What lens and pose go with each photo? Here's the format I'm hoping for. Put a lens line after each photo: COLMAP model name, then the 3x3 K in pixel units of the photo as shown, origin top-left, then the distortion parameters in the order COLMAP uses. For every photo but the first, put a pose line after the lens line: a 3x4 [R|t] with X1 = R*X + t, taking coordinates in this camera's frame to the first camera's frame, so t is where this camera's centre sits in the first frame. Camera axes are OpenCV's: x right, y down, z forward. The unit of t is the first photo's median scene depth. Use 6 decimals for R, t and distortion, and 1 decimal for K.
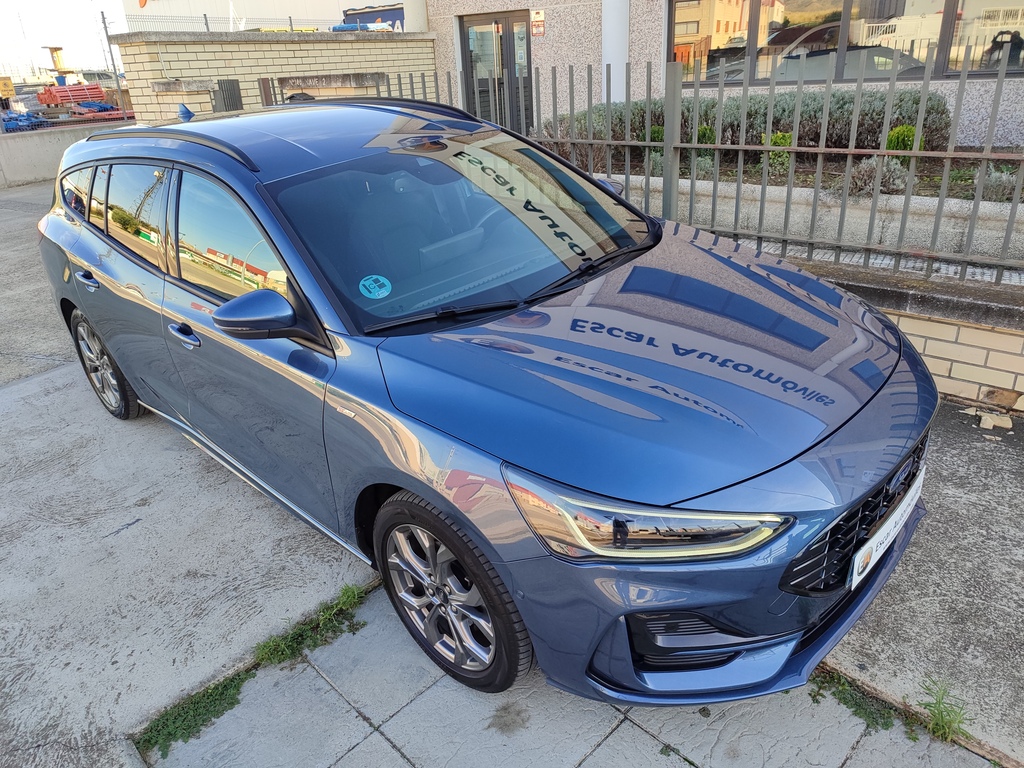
lens RADIAL K [[734.7, 0, 513.1], [0, 734.7, 381.5], [0, 0, 1]] dist [0.035060, -0.029911]
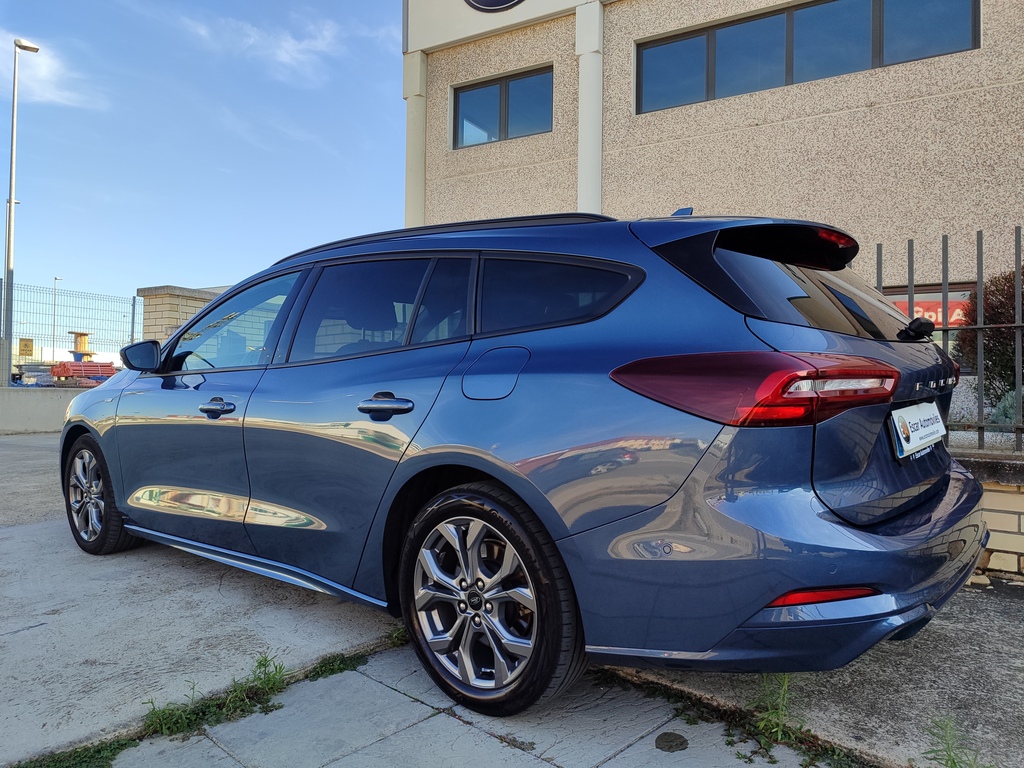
lens RADIAL K [[734.7, 0, 511.4], [0, 734.7, 385.5], [0, 0, 1]] dist [0.035060, -0.029911]
pose [[0.997842, 0.063095, 0.018151, 0.024879], [-0.049947, 0.908975, -0.413847, 0.326033], [-0.042611, 0.412047, 0.910166, 0.057927]]
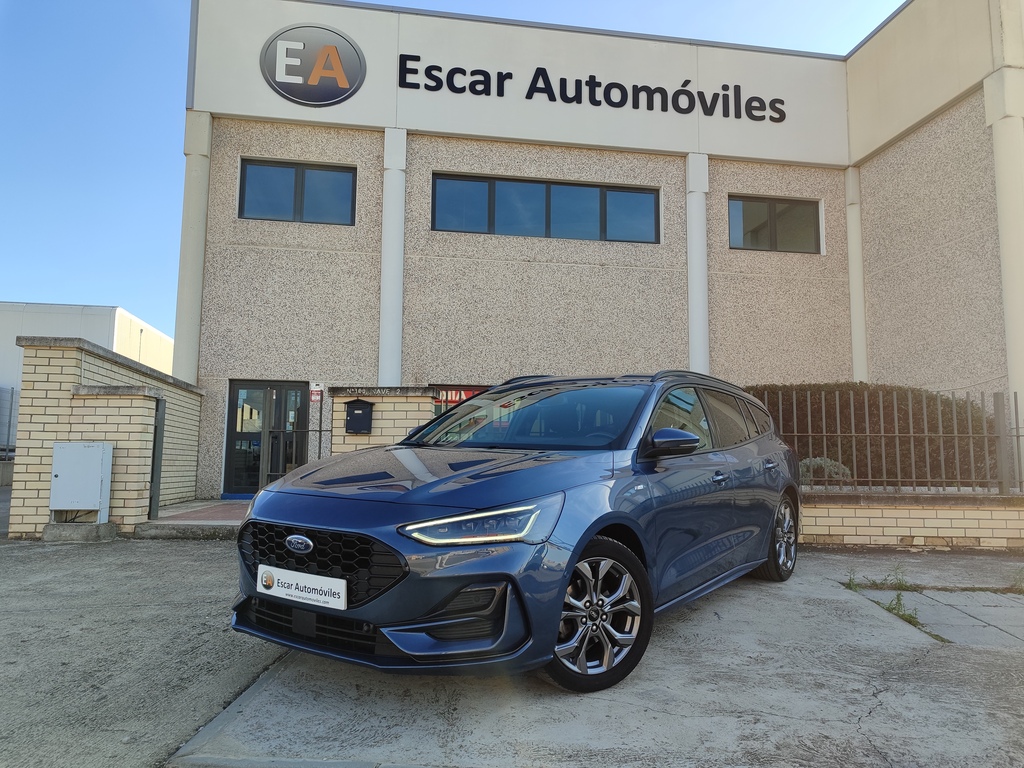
lens RADIAL K [[734.7, 0, 513.4], [0, 734.7, 391.1], [0, 0, 1]] dist [0.035060, -0.029911]
pose [[0.760566, 0.126692, 0.636780, -2.110268], [0.213160, 0.877687, -0.429219, 0.414169], [-0.613272, 0.462185, 0.640533, 0.158546]]
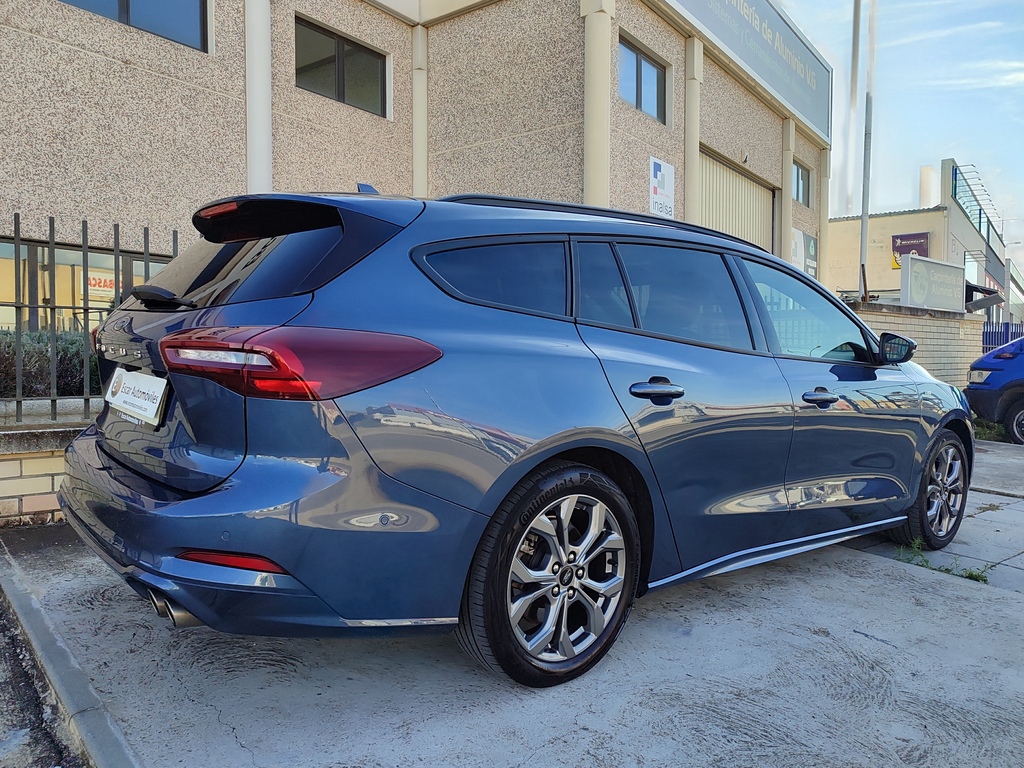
lens RADIAL K [[734.7, 0, 522.3], [0, 734.7, 387.6], [0, 0, 1]] dist [0.035060, -0.029911]
pose [[0.098743, 0.014055, 0.995014, -1.665730], [0.392949, 0.918091, -0.051964, -0.192186], [-0.914243, 0.396121, 0.085132, 1.392266]]
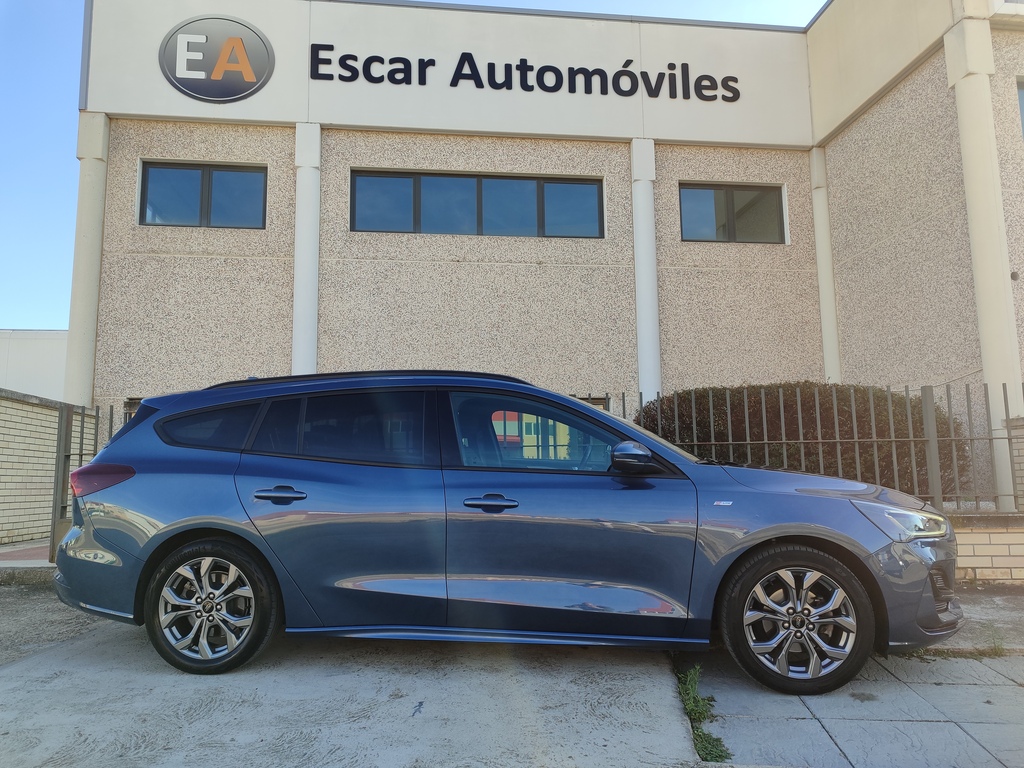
lens RADIAL K [[734.7, 0, 511.4], [0, 734.7, 390.7], [0, 0, 1]] dist [0.035060, -0.029911]
pose [[0.789045, 0.118890, 0.602722, -1.283242], [0.218936, 0.862259, -0.456702, 0.377930], [-0.574000, 0.492316, 0.654331, 0.082377]]
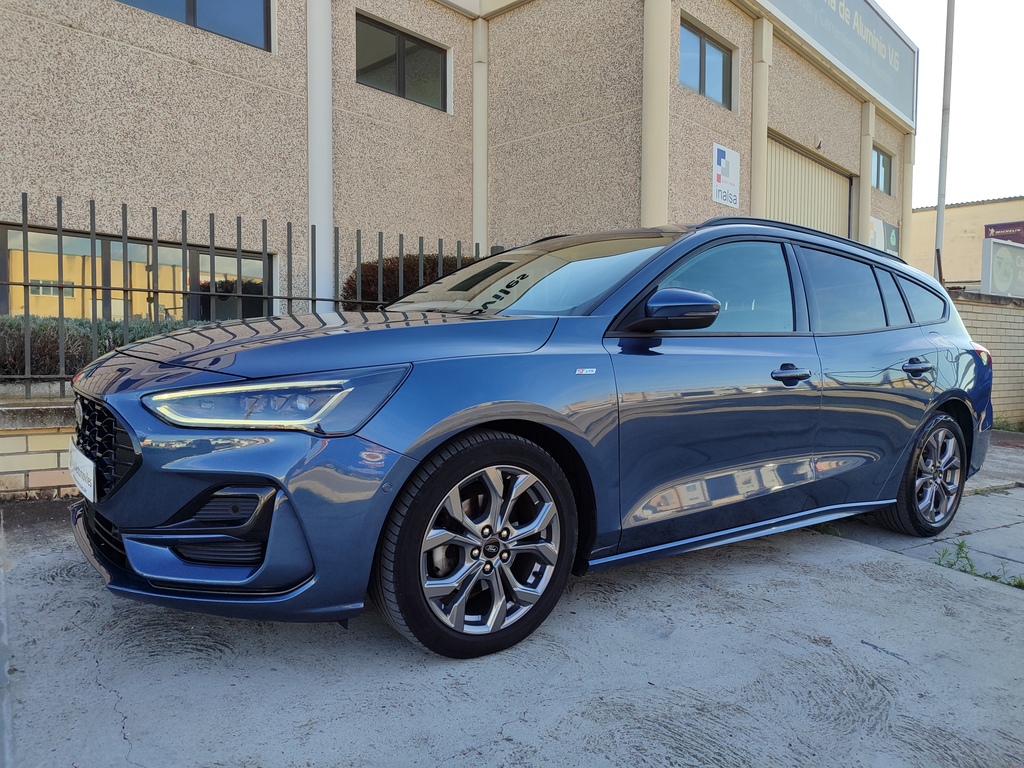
lens RADIAL K [[734.7, 0, 519.0], [0, 734.7, 381.4], [0, 0, 1]] dist [0.035060, -0.029911]
pose [[0.198640, 0.020165, 0.979865, -1.580385], [0.377313, 0.921154, -0.095446, -0.133132], [-0.904531, 0.388676, 0.175370, 1.315444]]
